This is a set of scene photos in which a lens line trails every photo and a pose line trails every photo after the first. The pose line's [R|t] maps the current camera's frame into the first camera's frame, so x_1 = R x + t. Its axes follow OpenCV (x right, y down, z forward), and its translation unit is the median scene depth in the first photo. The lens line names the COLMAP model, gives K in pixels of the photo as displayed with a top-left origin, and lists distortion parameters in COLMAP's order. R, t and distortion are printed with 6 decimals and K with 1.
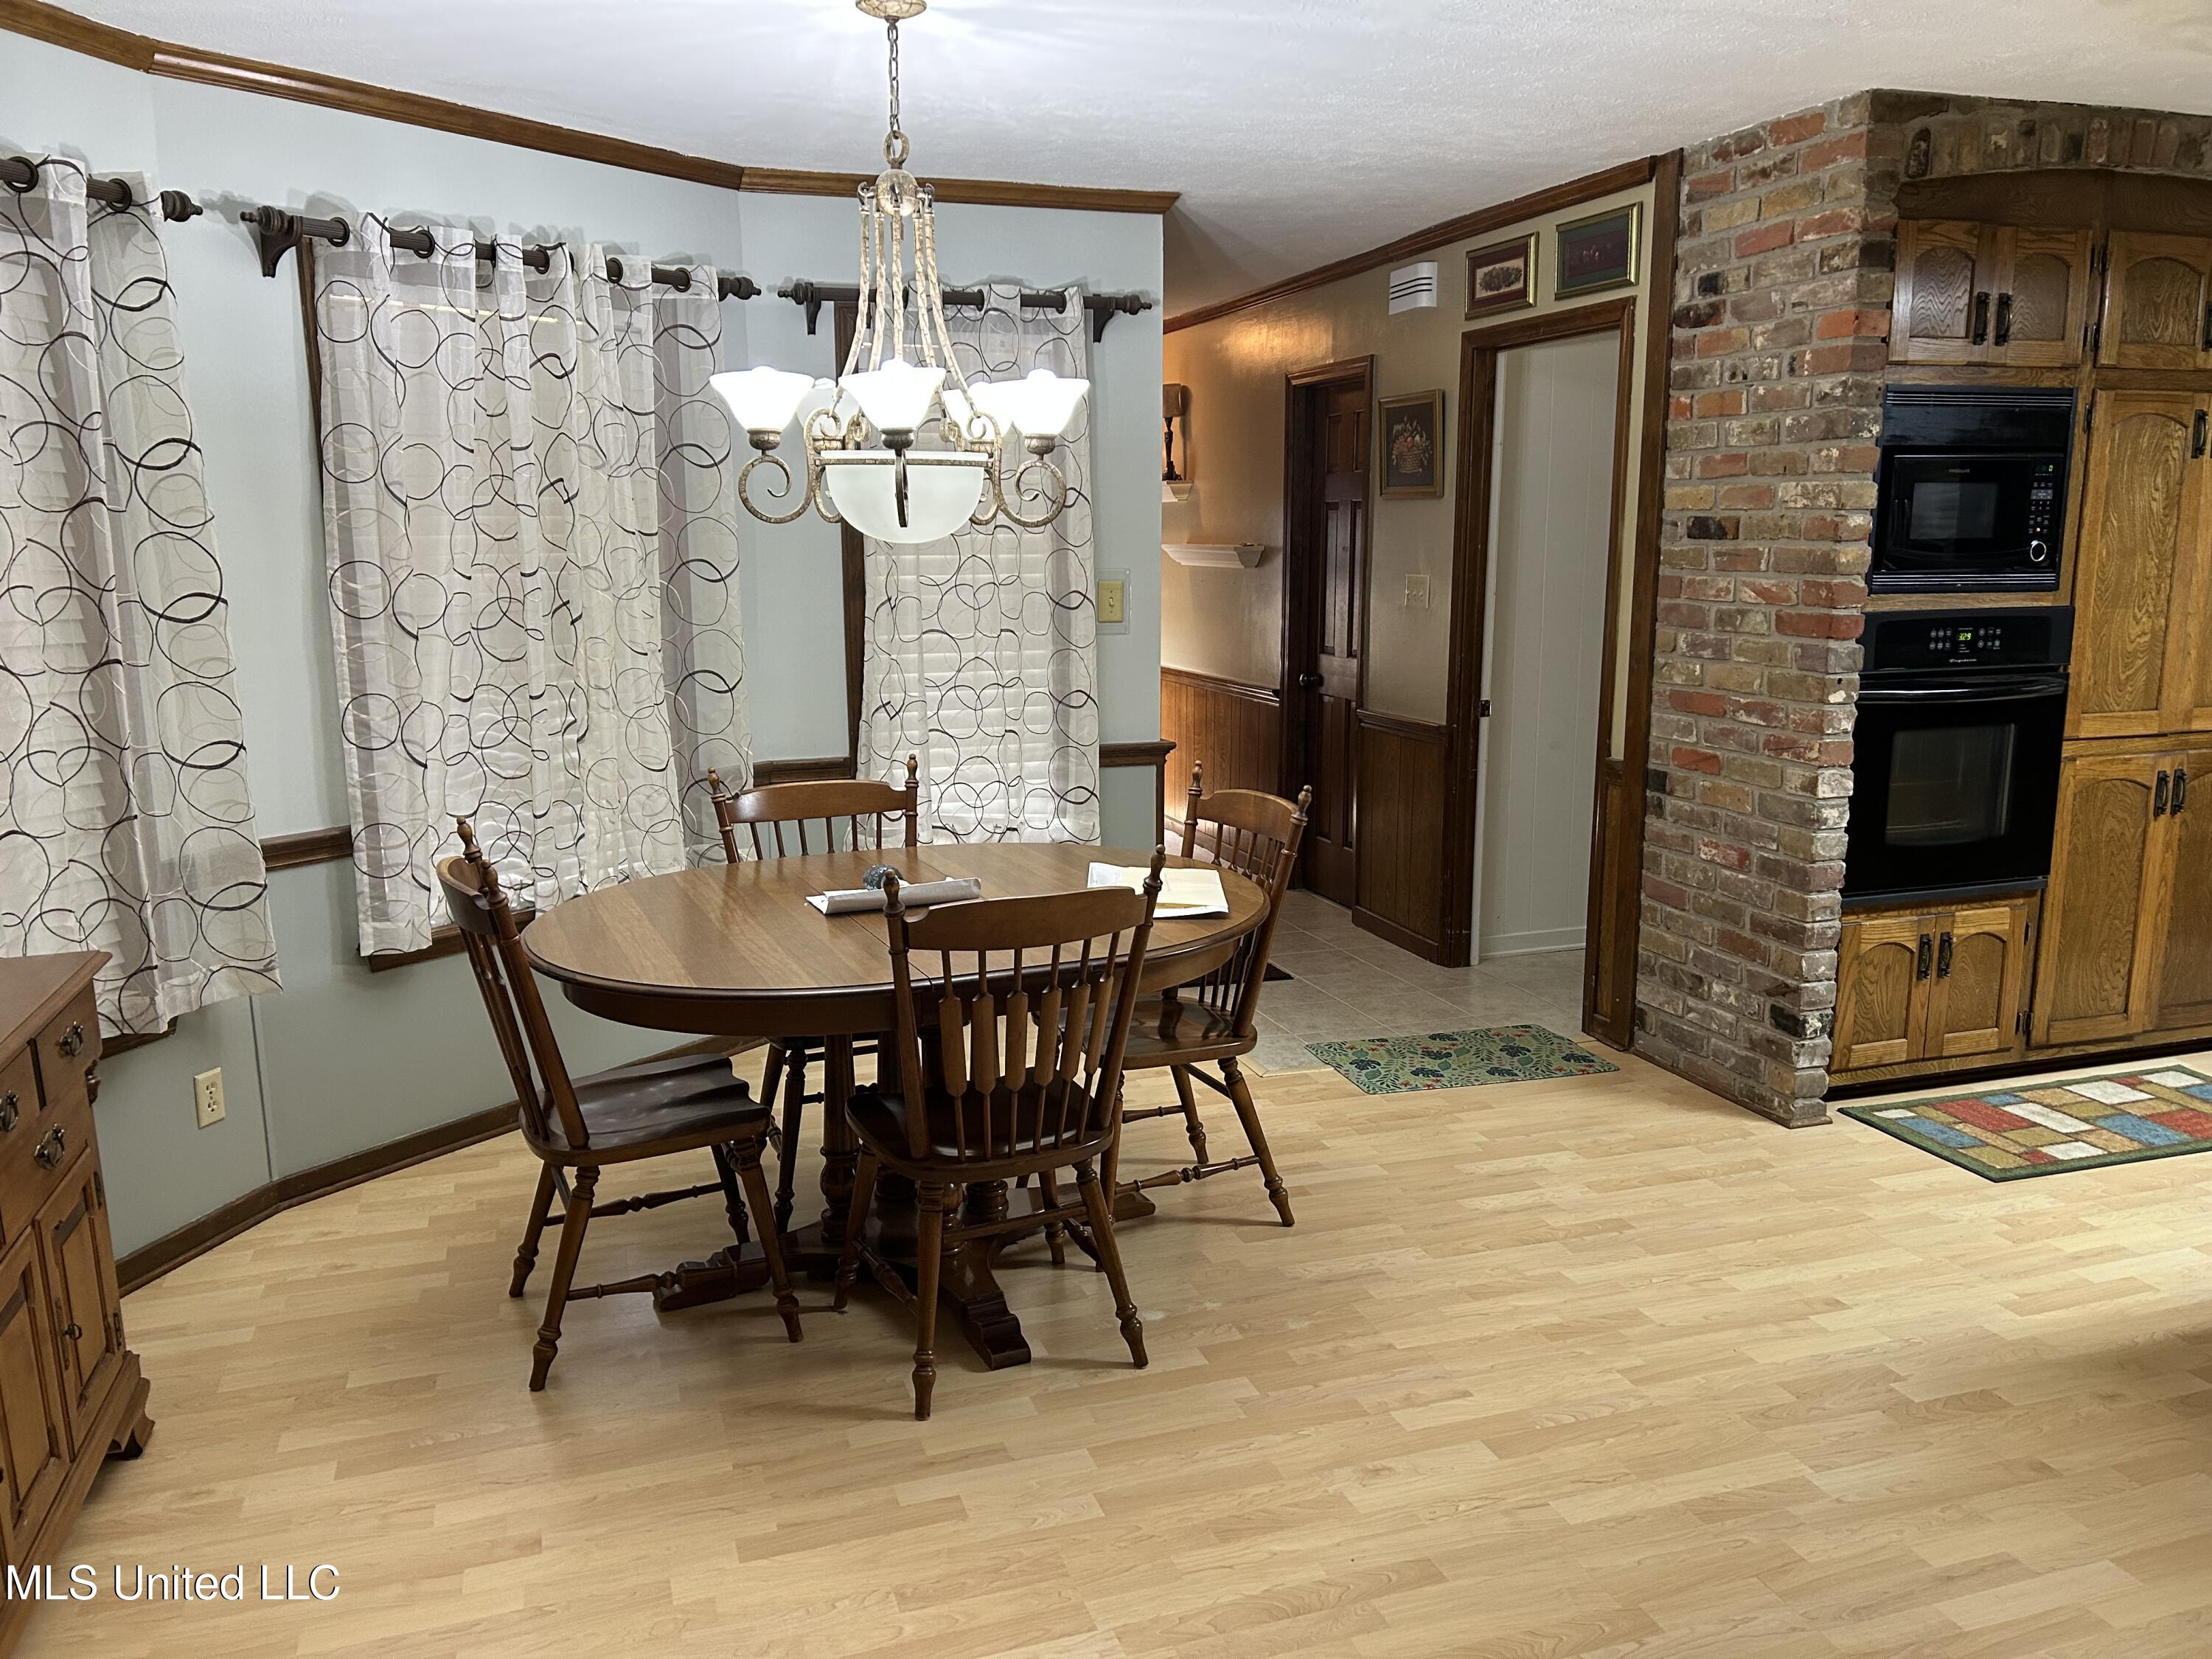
lens RADIAL K [[1669.7, 0, 1107.6], [0, 1669.7, 839.2], [0, 0, 1]] dist [0.062003, -0.064456]
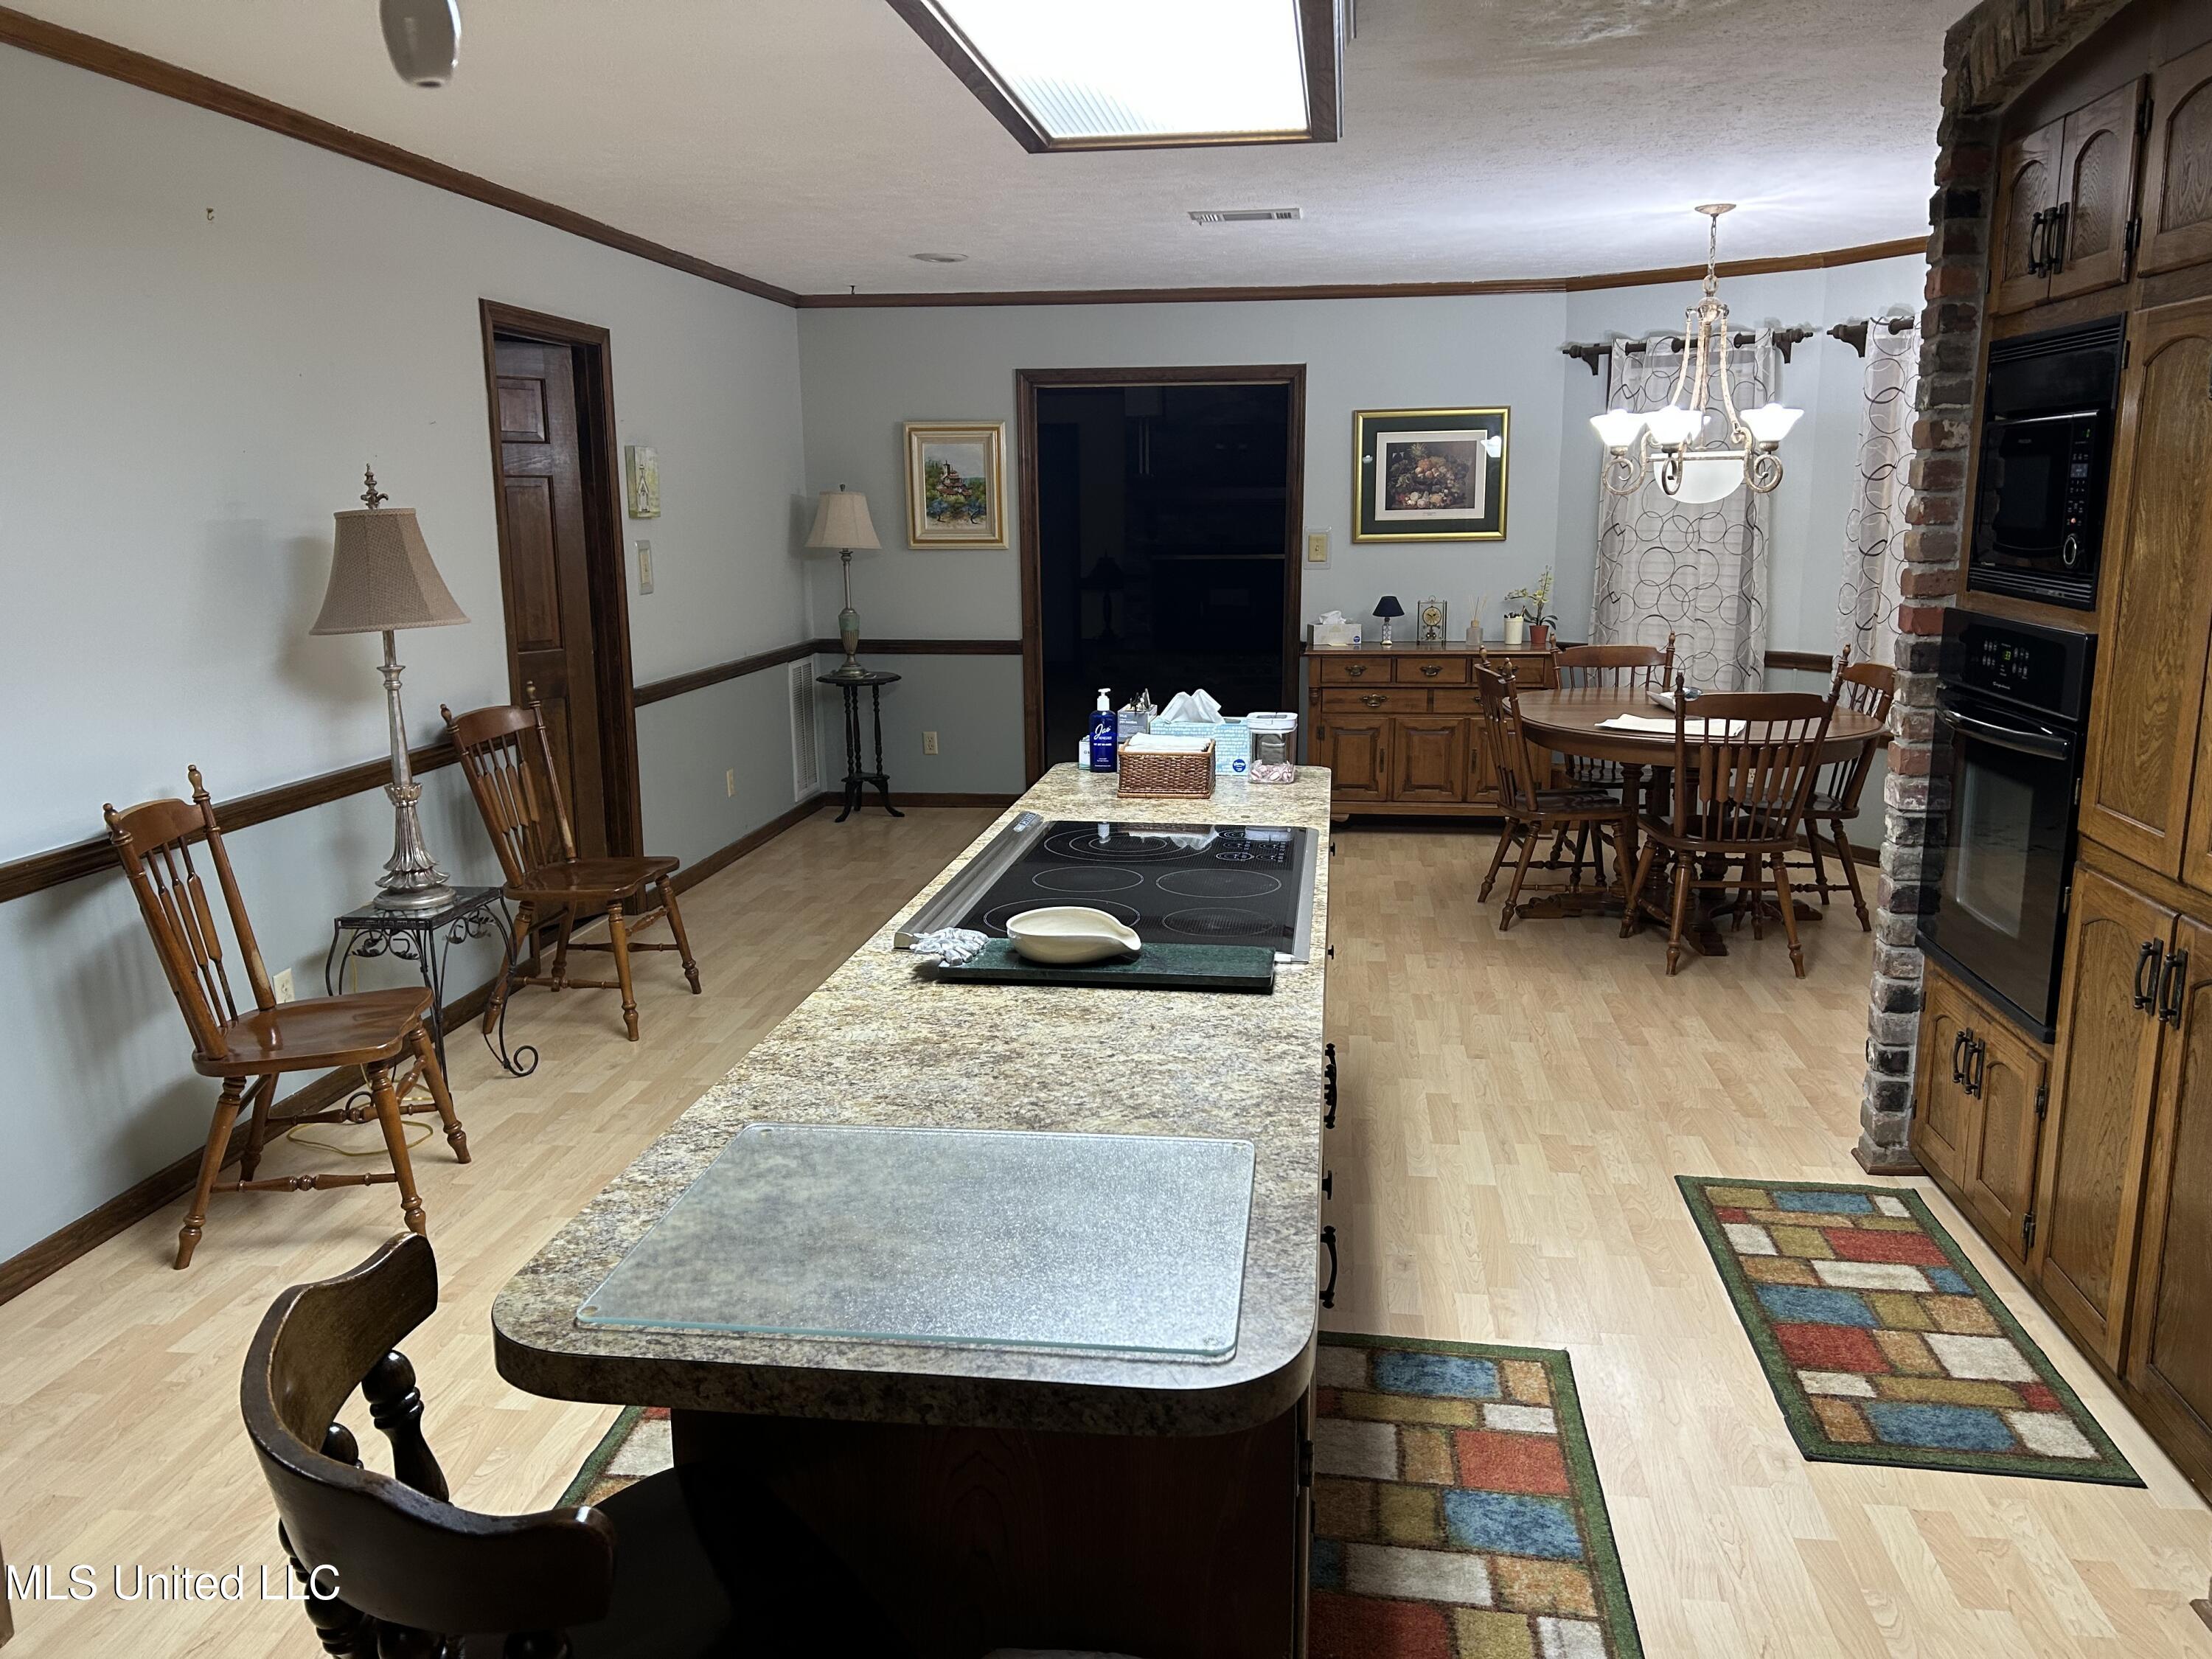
lens RADIAL K [[1645.7, 0, 1108.7], [0, 1645.7, 818.5], [0, 0, 1]] dist [0.026713, -0.001254]
pose [[-0.437527, 0.185492, -0.879865, 1.344646], [-0.157058, 0.947687, 0.277889, -0.192140], [0.885383, 0.259774, -0.385505, 0.931199]]
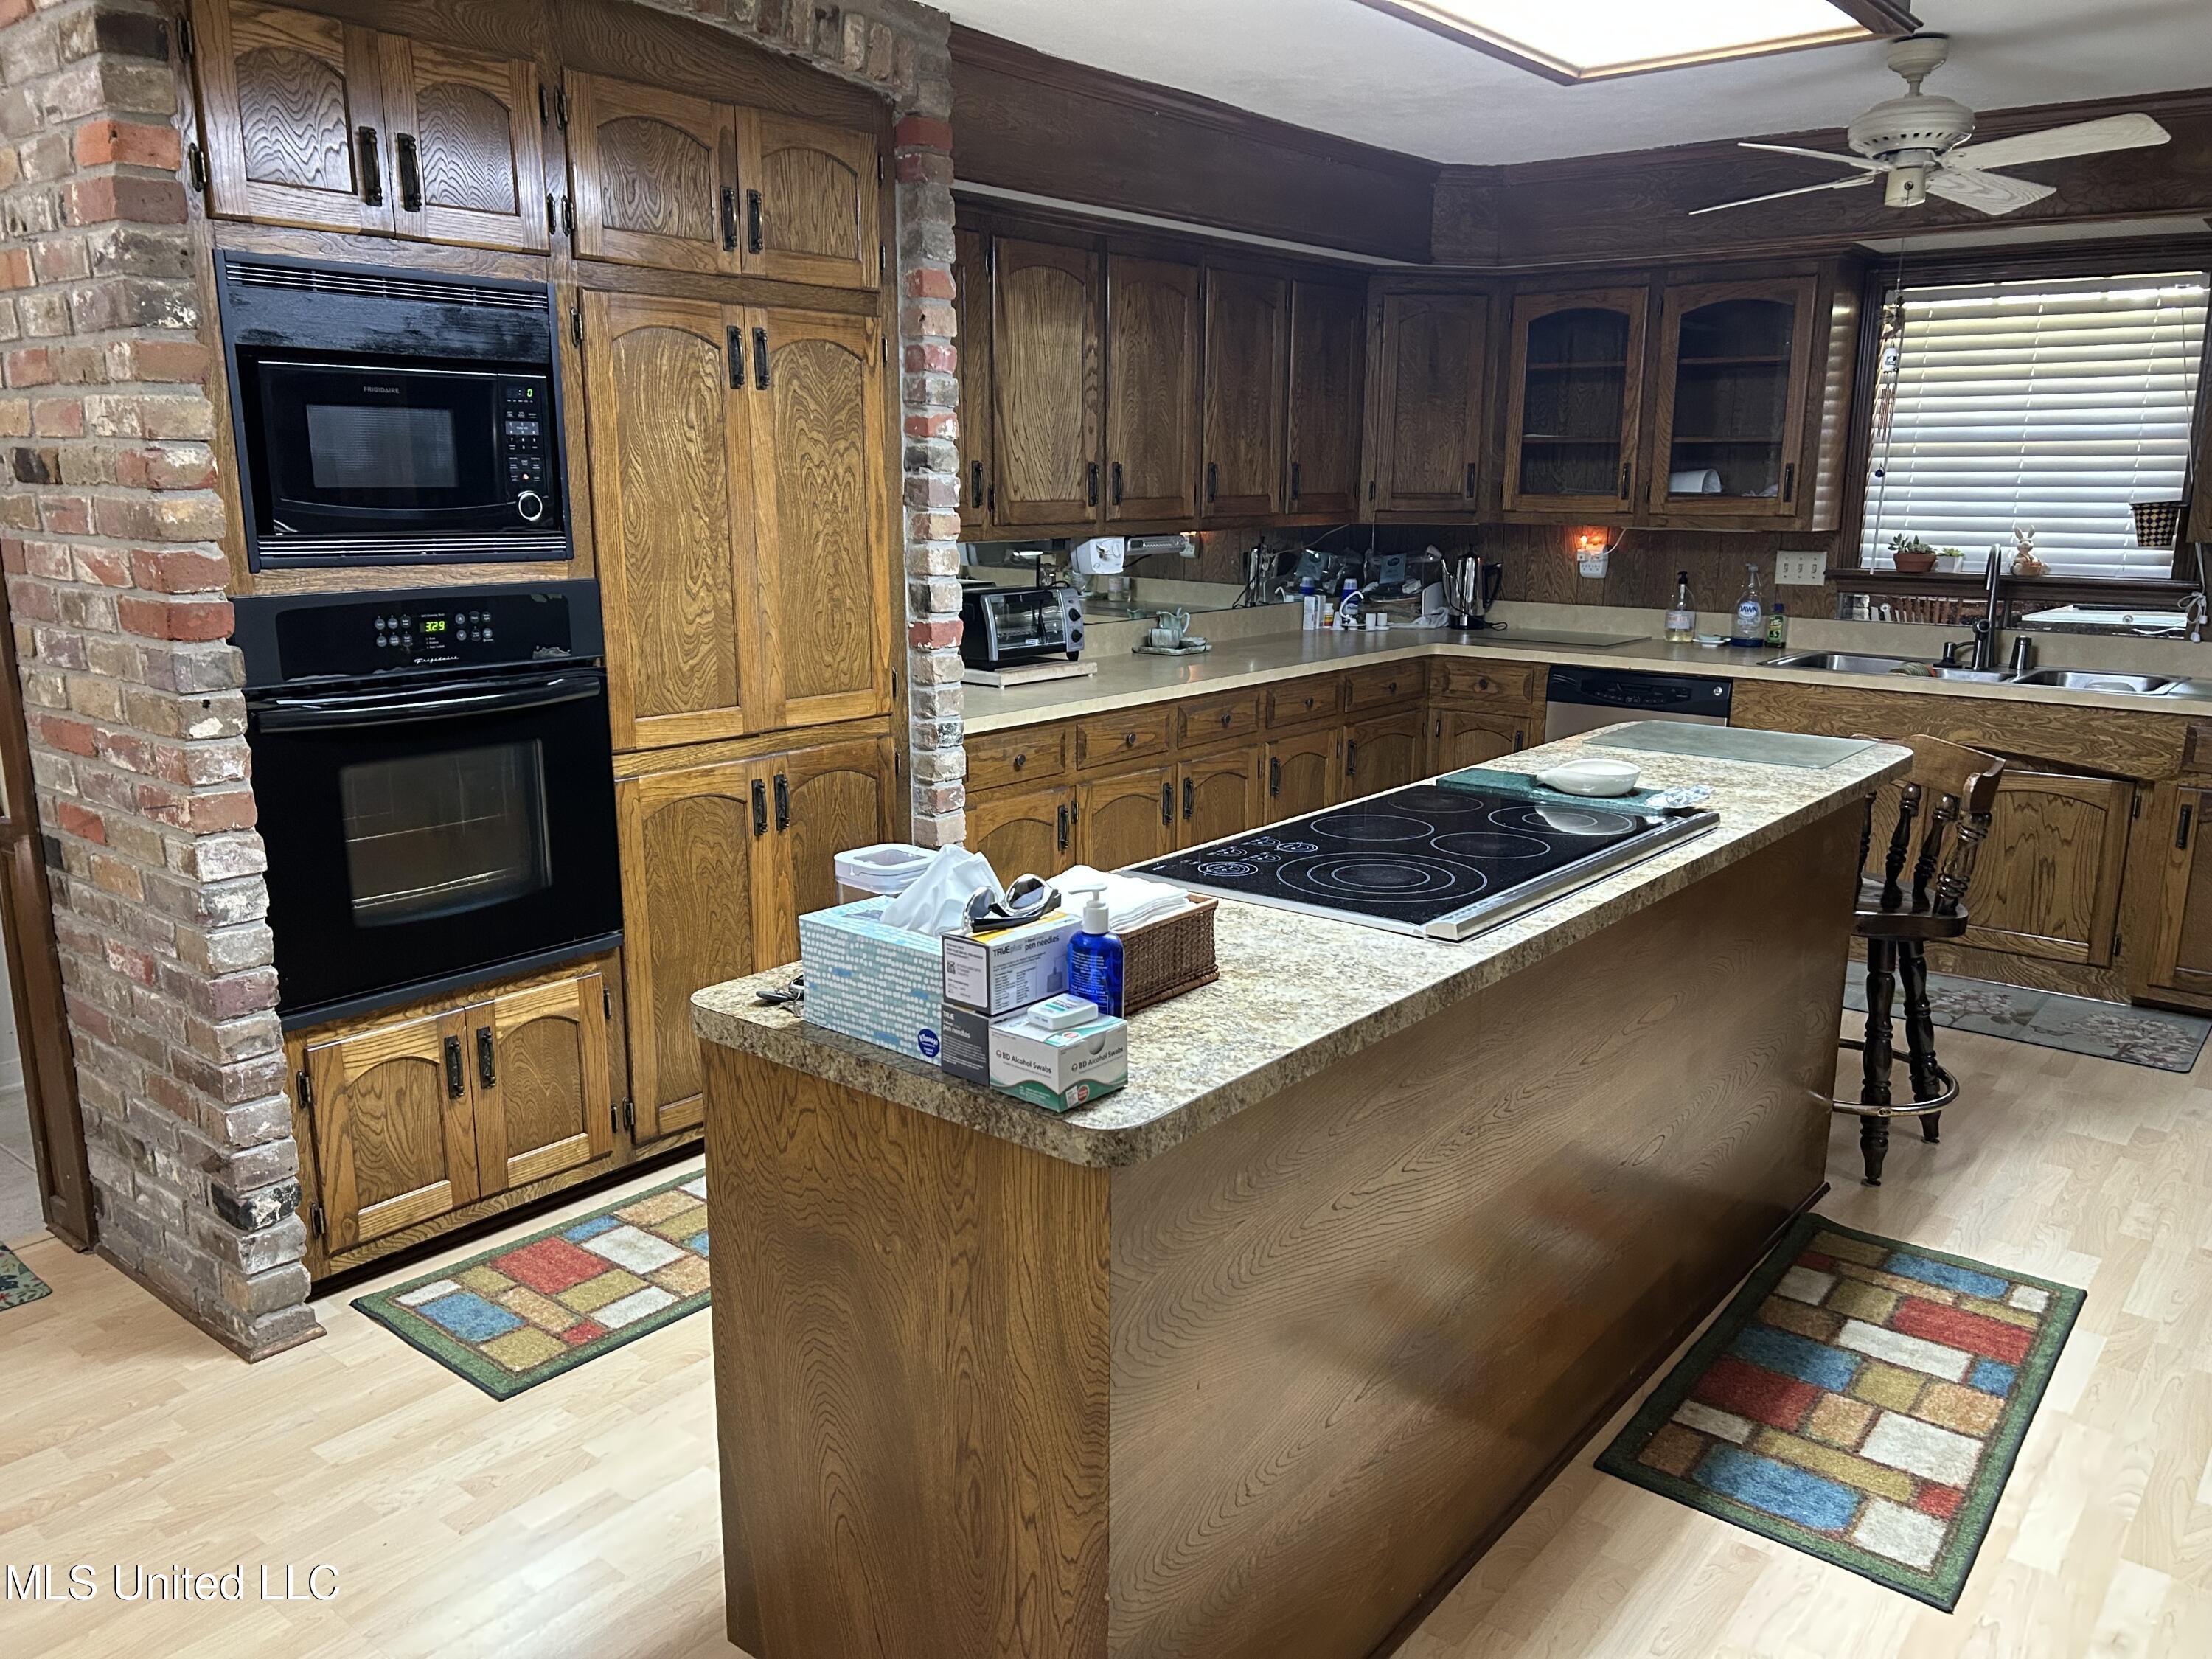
lens RADIAL K [[1669.7, 0, 1107.6], [0, 1669.7, 839.2], [0, 0, 1]] dist [0.062003, -0.064456]
pose [[0.844774, -0.105975, 0.524525, 0.357918], [0.088463, 0.994364, 0.058427, -0.046034], [-0.527761, -0.002956, 0.849388, 0.240960]]
